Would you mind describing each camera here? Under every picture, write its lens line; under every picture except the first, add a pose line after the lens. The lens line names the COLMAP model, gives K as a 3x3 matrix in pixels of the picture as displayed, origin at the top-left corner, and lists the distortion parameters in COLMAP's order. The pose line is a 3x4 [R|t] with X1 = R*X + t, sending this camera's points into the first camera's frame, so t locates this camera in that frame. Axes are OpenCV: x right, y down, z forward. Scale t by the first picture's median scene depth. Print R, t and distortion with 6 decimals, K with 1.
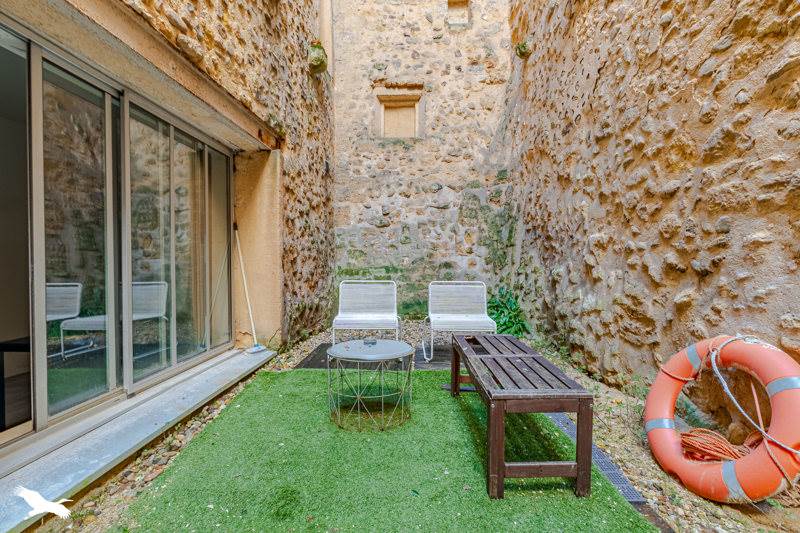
lens RADIAL K [[377.0, 0, 419.7], [0, 377.0, 264.4], [0, 0, 1]] dist [-0.002369, -0.000227]
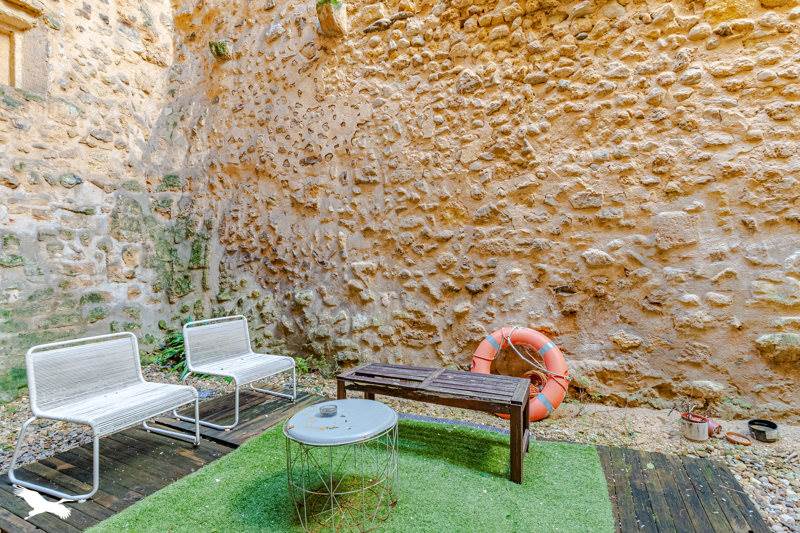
lens RADIAL K [[377.0, 0, 396.1], [0, 377.0, 263.1], [0, 0, 1]] dist [-0.002369, -0.000227]
pose [[0.432885, -0.007649, 0.901417, -0.616645], [0.035559, 0.999331, -0.008596, -0.070988], [-0.900748, 0.035775, 0.432867, 0.440051]]
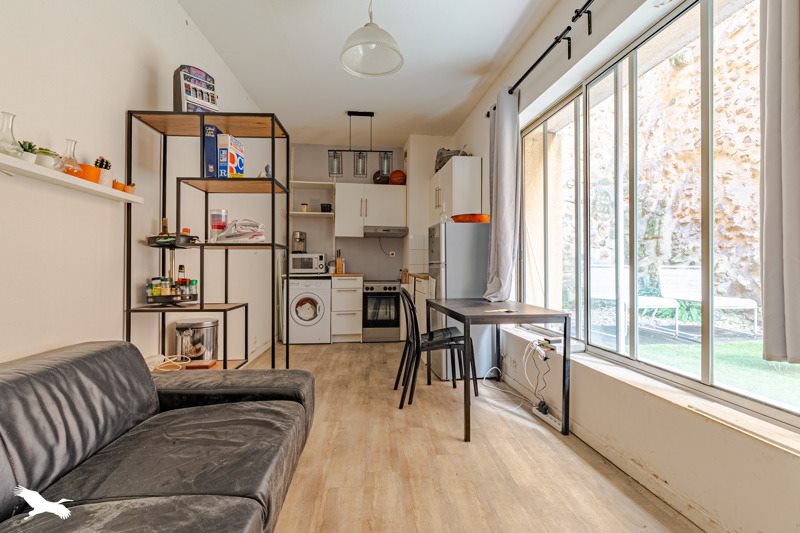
lens RADIAL K [[377.0, 0, 396.0], [0, 377.0, 264.9], [0, 0, 1]] dist [-0.002369, -0.000227]
pose [[0.991481, 0.006601, 0.130080, -1.193110], [-0.004942, 0.999902, -0.013066, 0.084892], [-0.130154, 0.012312, 0.991417, 0.034778]]
